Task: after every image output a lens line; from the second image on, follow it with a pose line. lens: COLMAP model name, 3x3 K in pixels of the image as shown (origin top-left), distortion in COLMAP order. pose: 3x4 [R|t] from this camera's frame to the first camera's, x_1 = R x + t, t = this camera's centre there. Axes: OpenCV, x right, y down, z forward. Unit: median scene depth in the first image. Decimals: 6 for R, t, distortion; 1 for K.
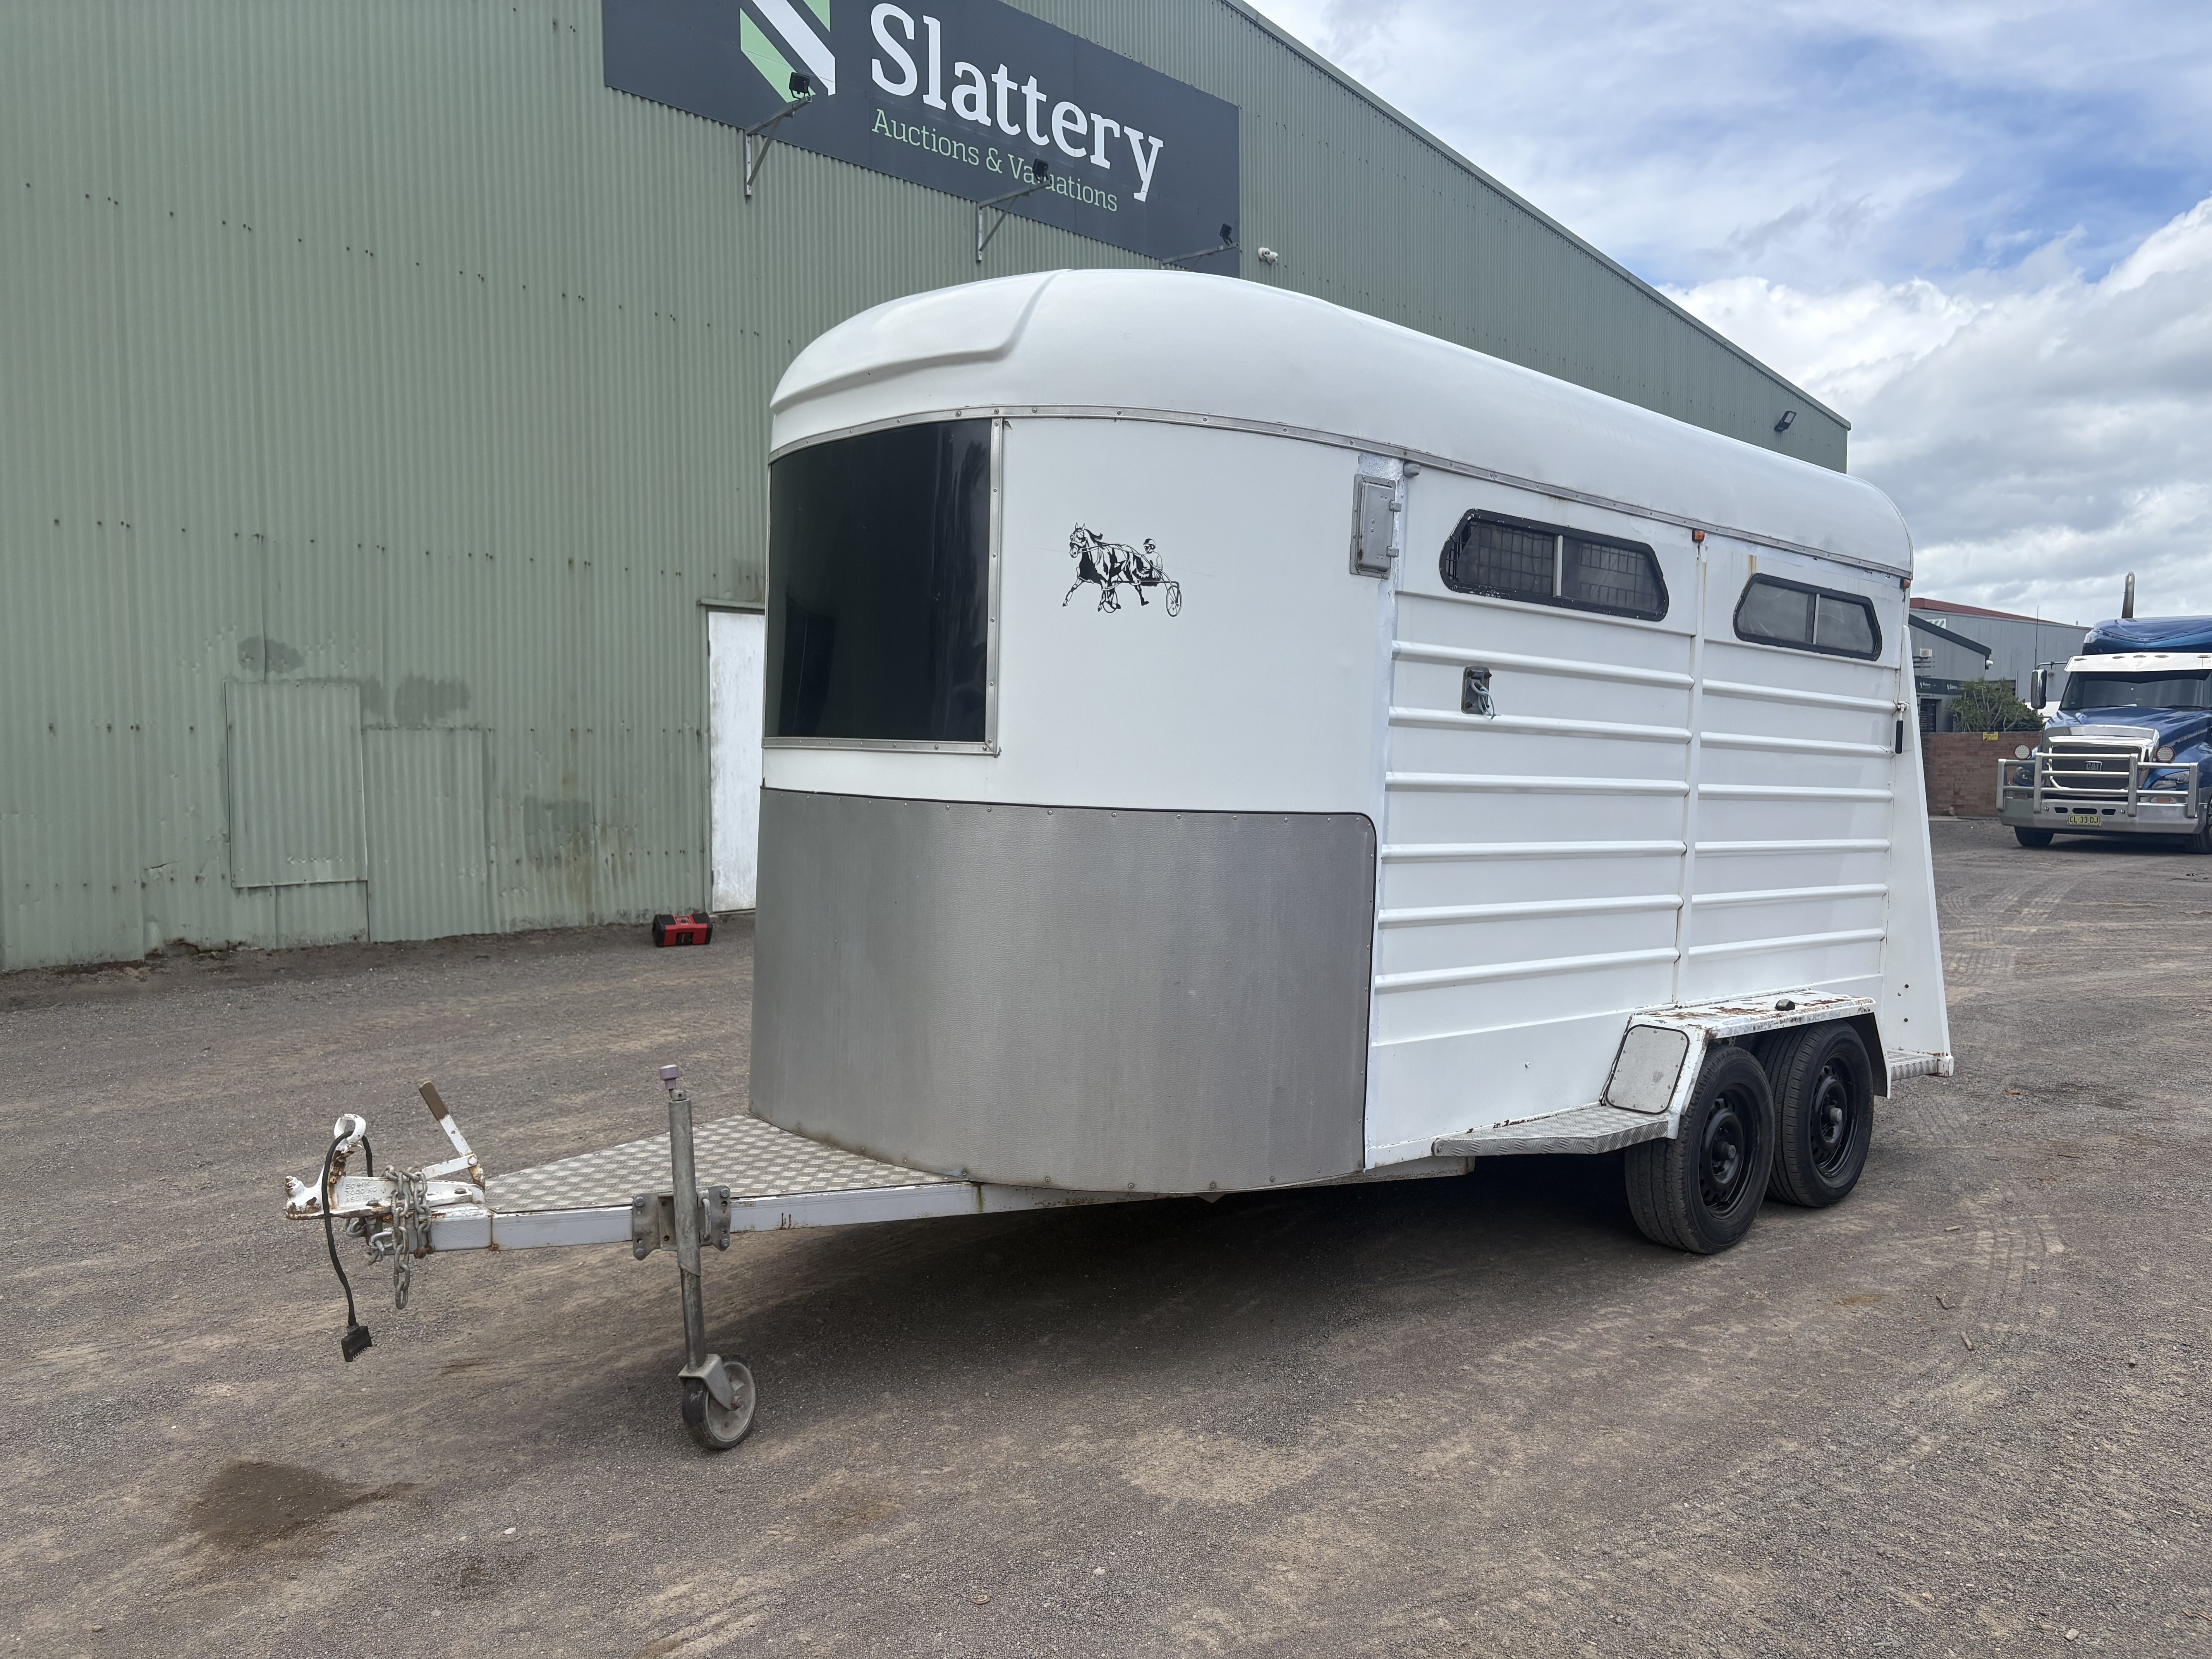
lens RADIAL K [[1689.9, 0, 1104.8], [0, 1689.9, 829.3], [0, 0, 1]] dist [-0.002615, 0.058013]
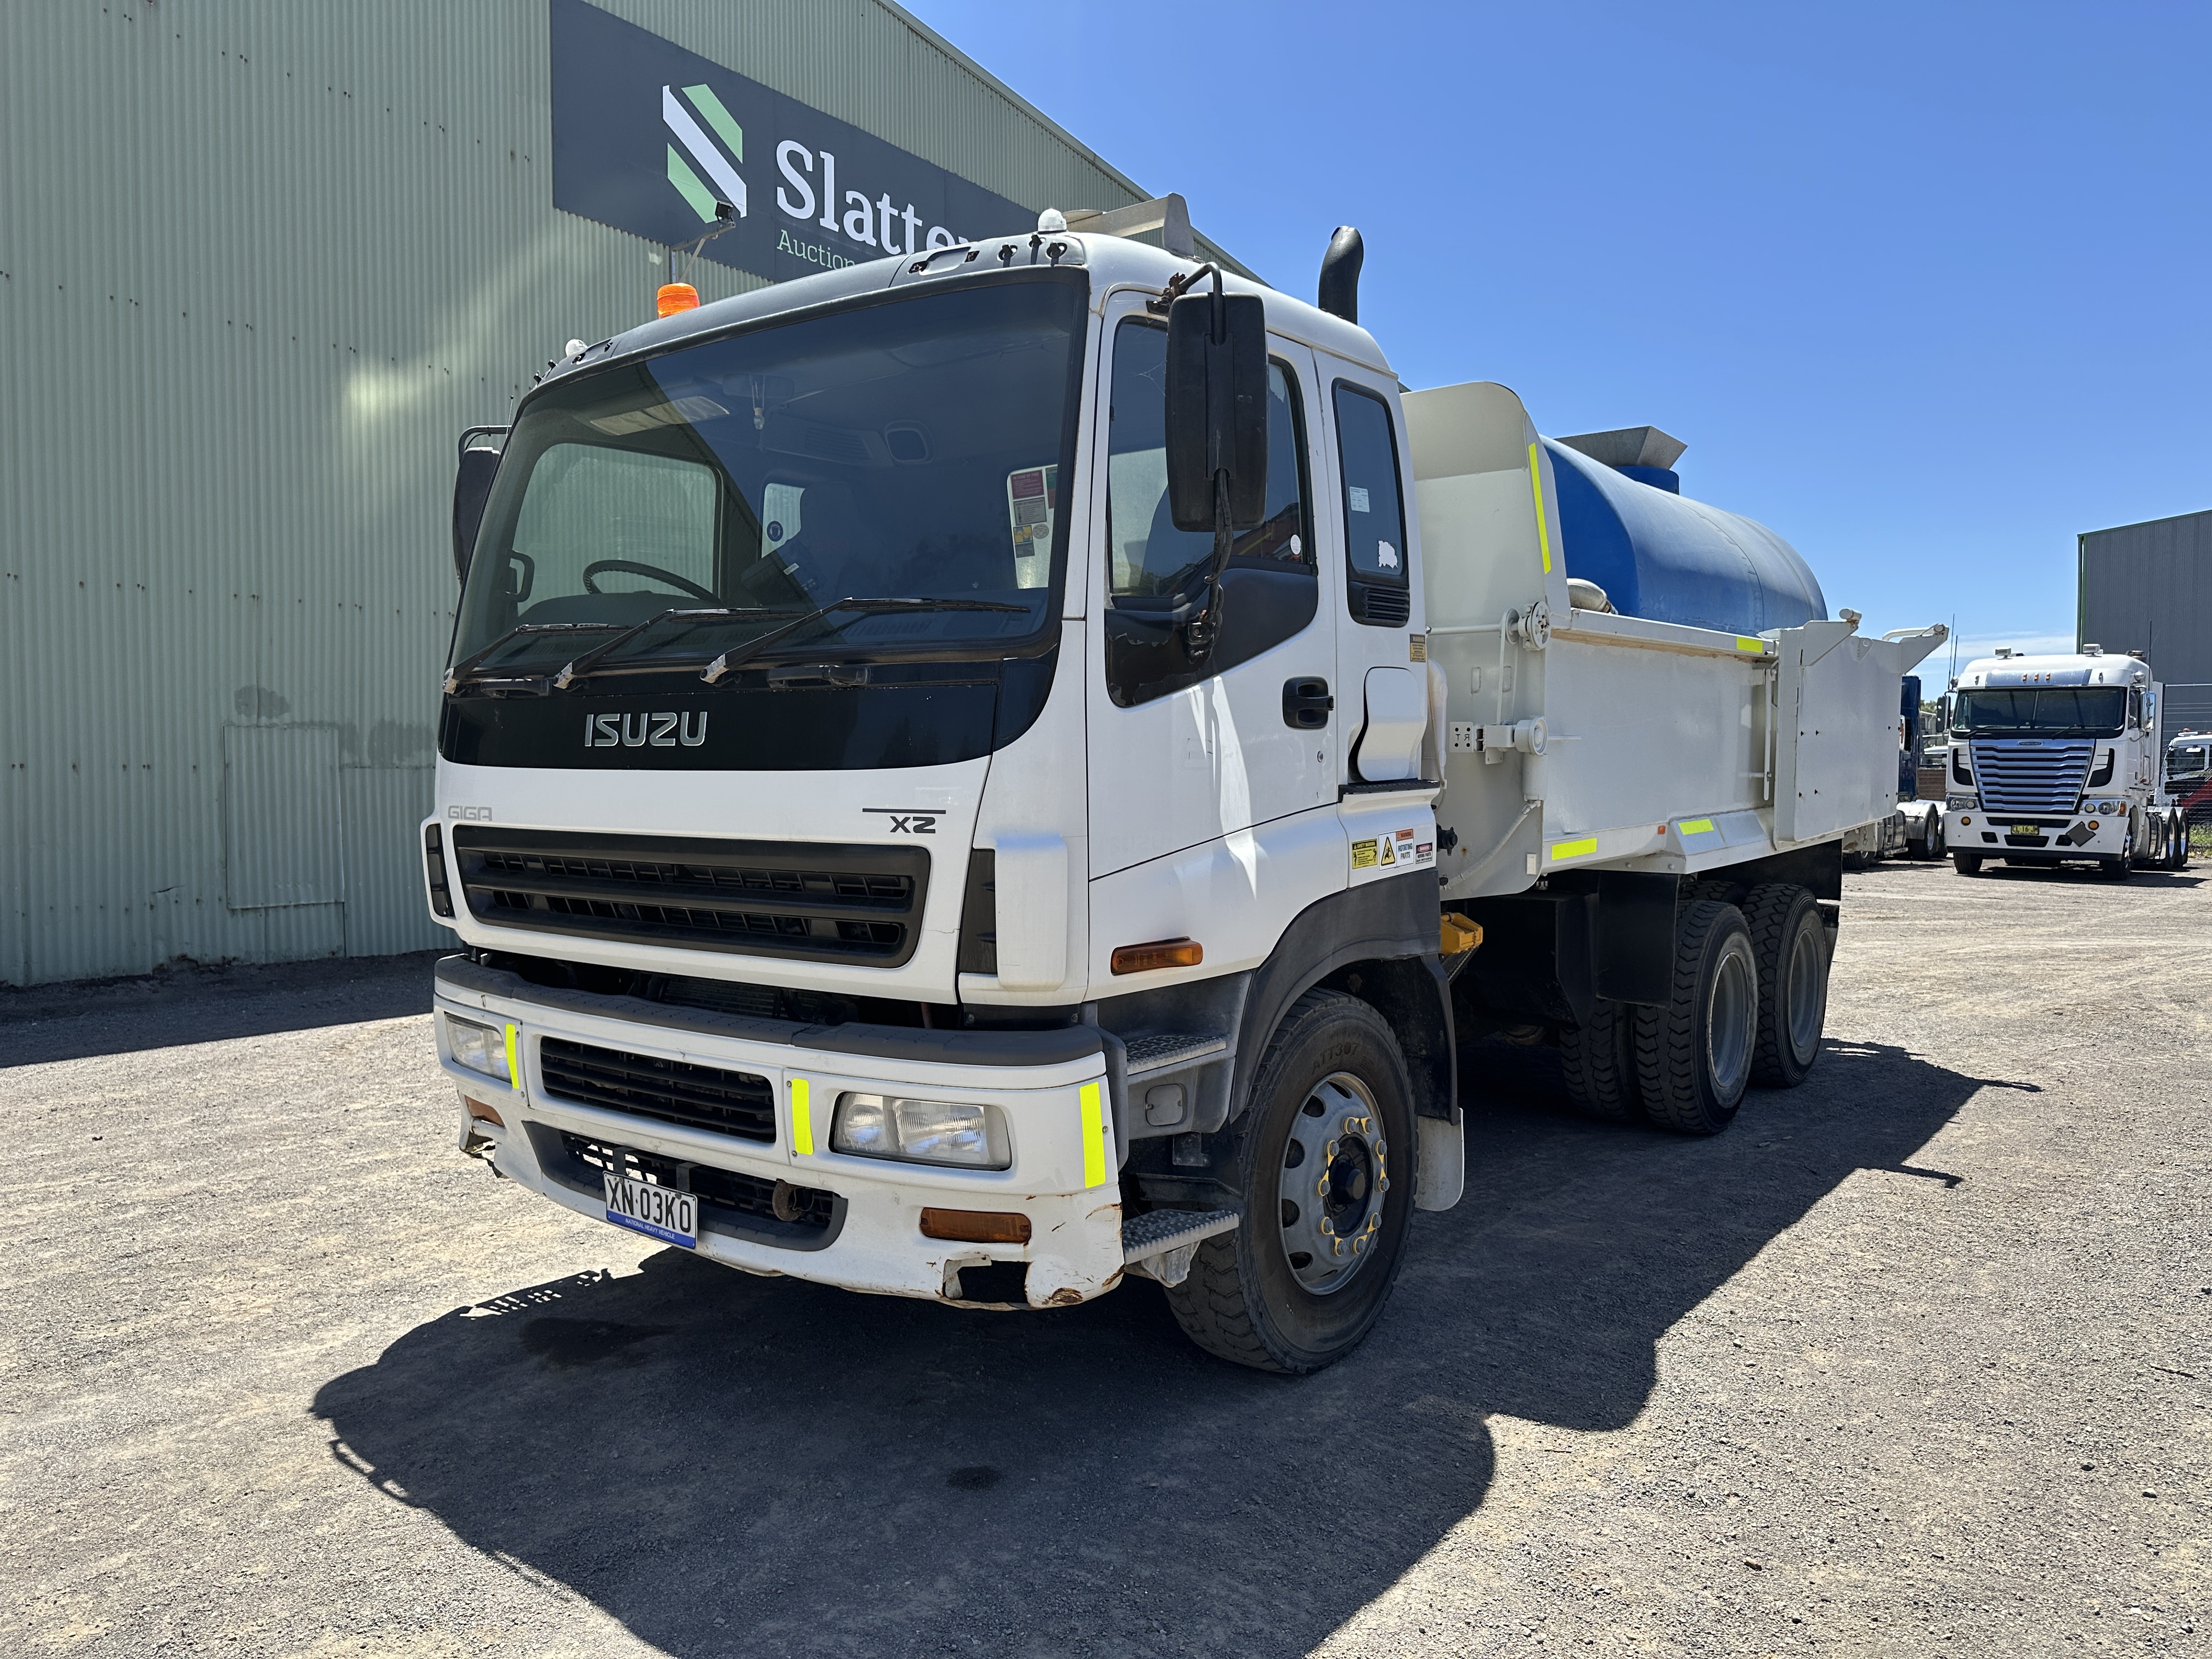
lens RADIAL K [[1560.2, 0, 1094.4], [0, 1560.2, 825.0], [0, 0, 1]] dist [0.009559, -0.020755]
pose [[0.992338, -0.003240, 0.123508, -0.056685], [0.005754, 0.999783, -0.020003, 0.002119], [-0.123416, 0.020560, 0.992142, -0.074001]]
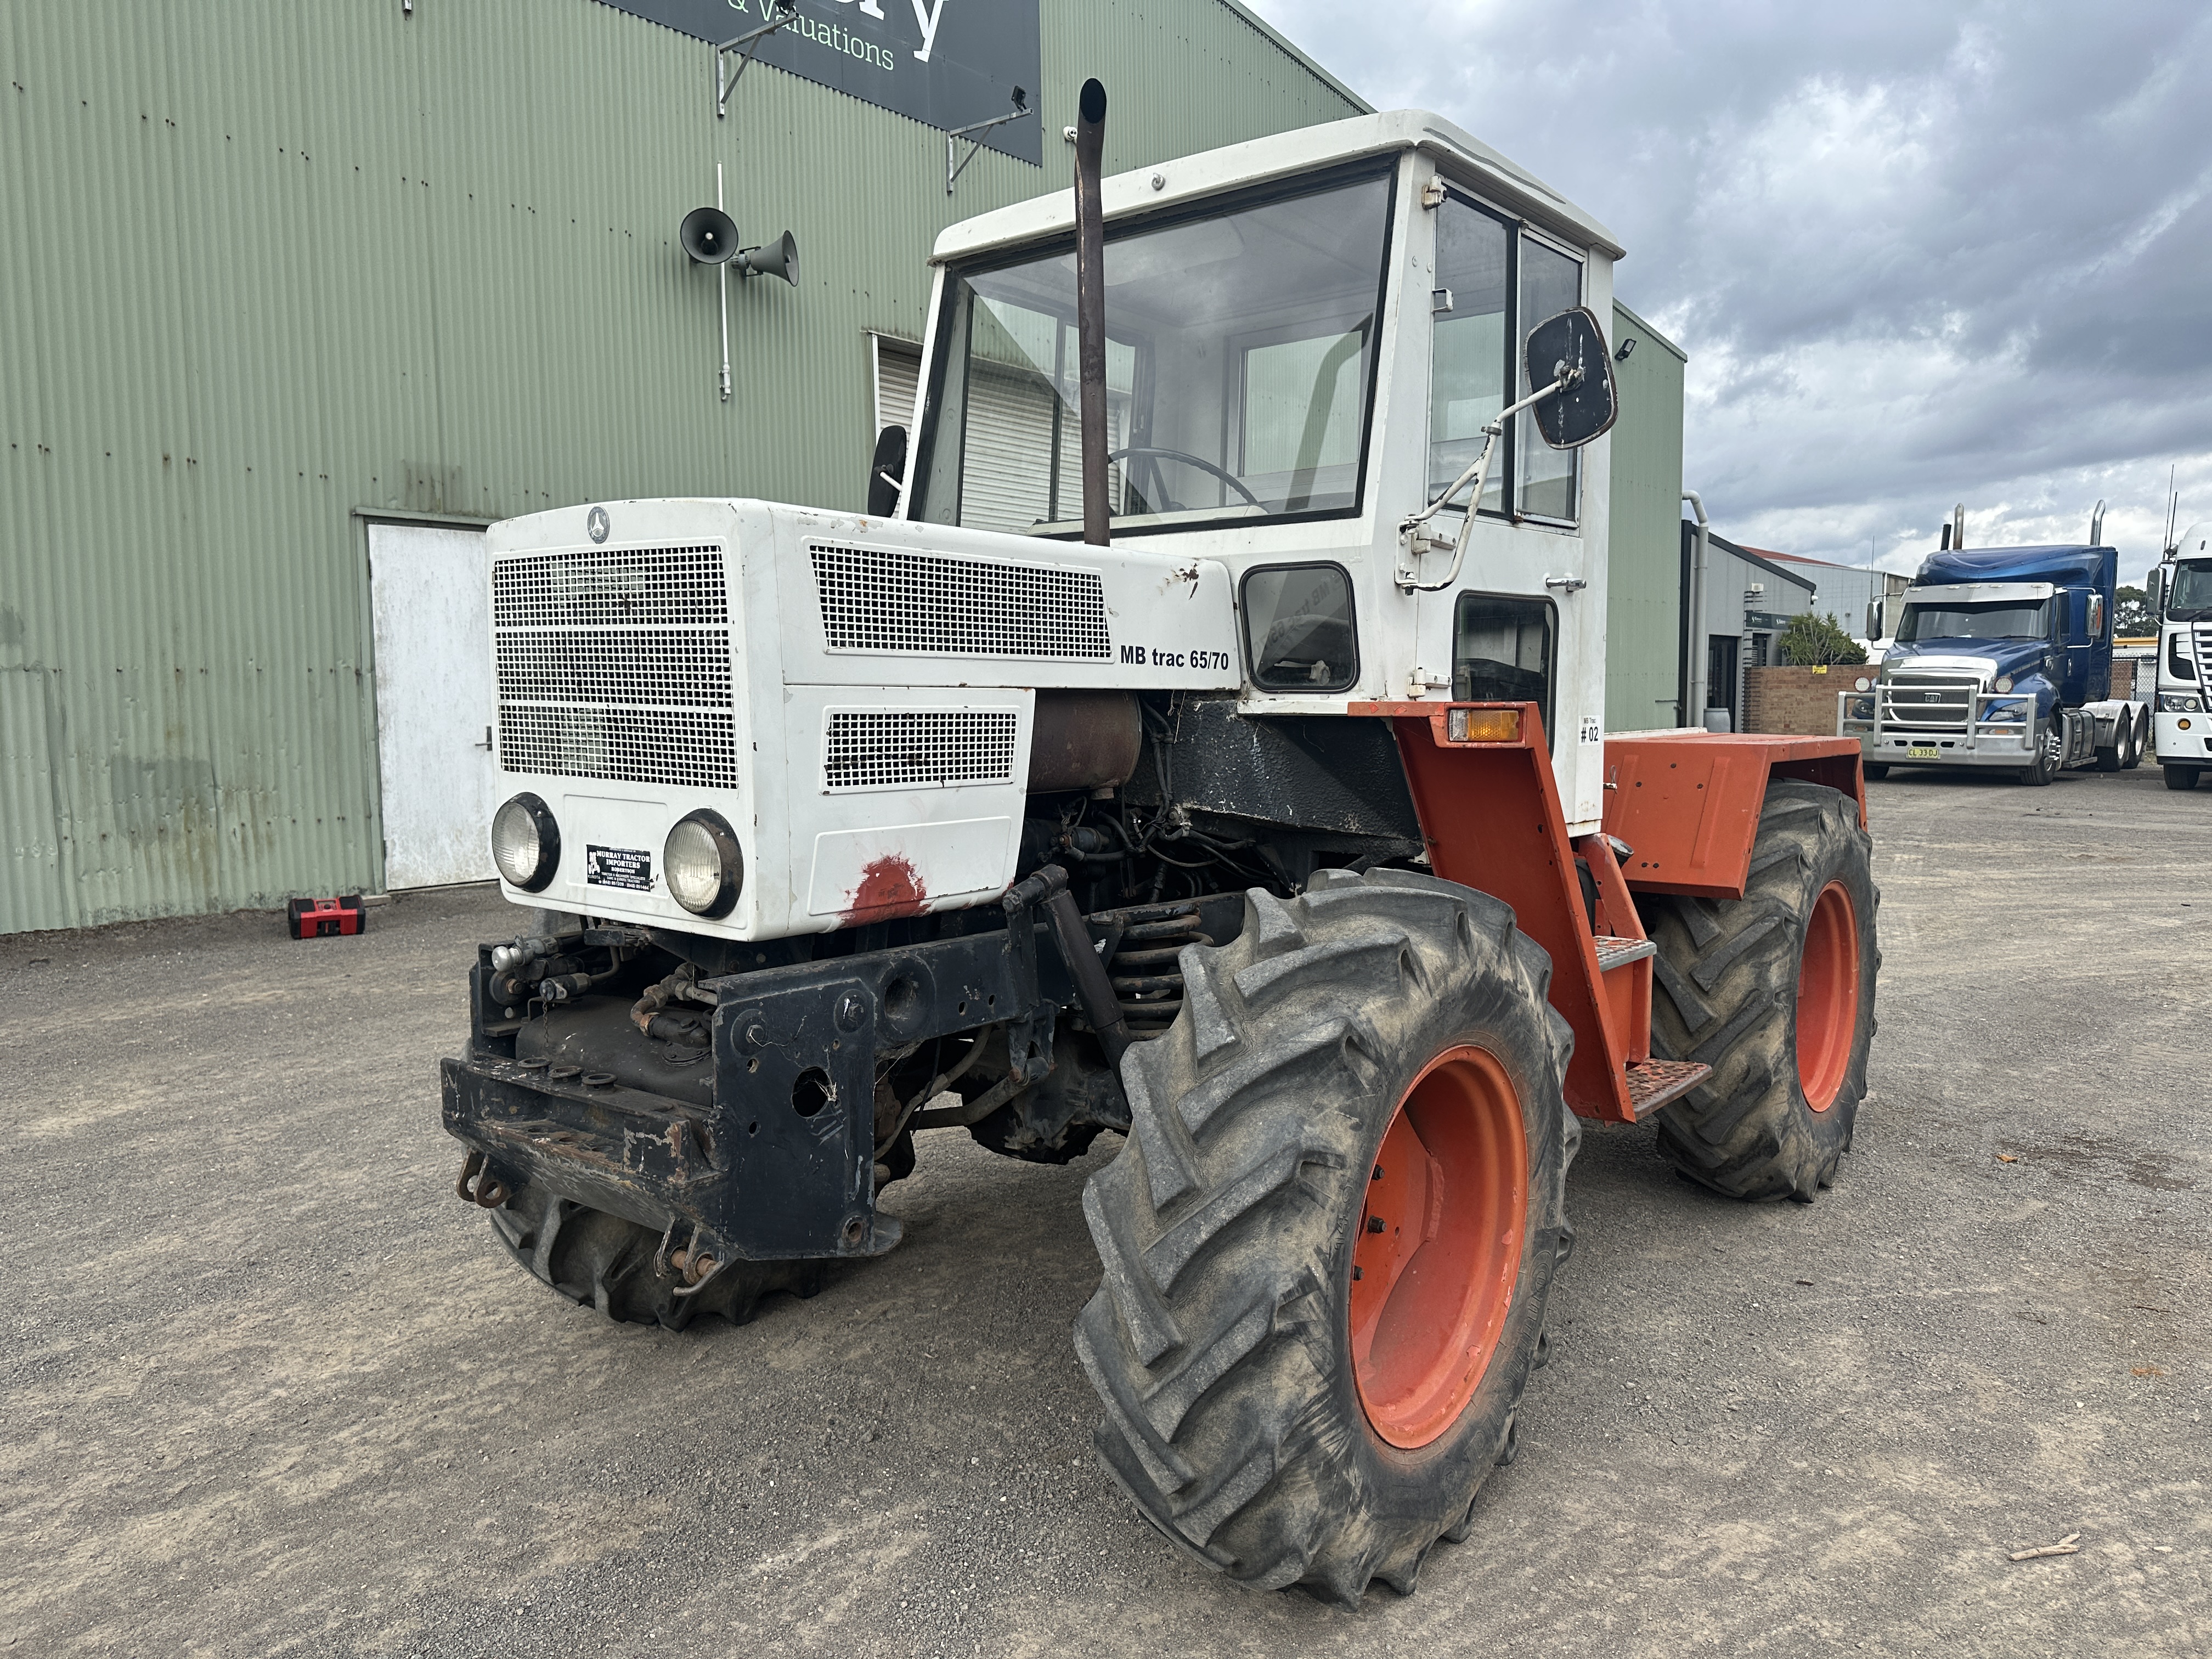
lens RADIAL K [[1560.2, 0, 1094.4], [0, 1560.2, 825.0], [0, 0, 1]] dist [0.009559, -0.020755]
pose [[0.997757, -0.015462, 0.065132, 0.060756], [0.013008, 0.999196, 0.037933, -0.007114], [-0.065666, -0.037001, 0.997155, 0.206584]]
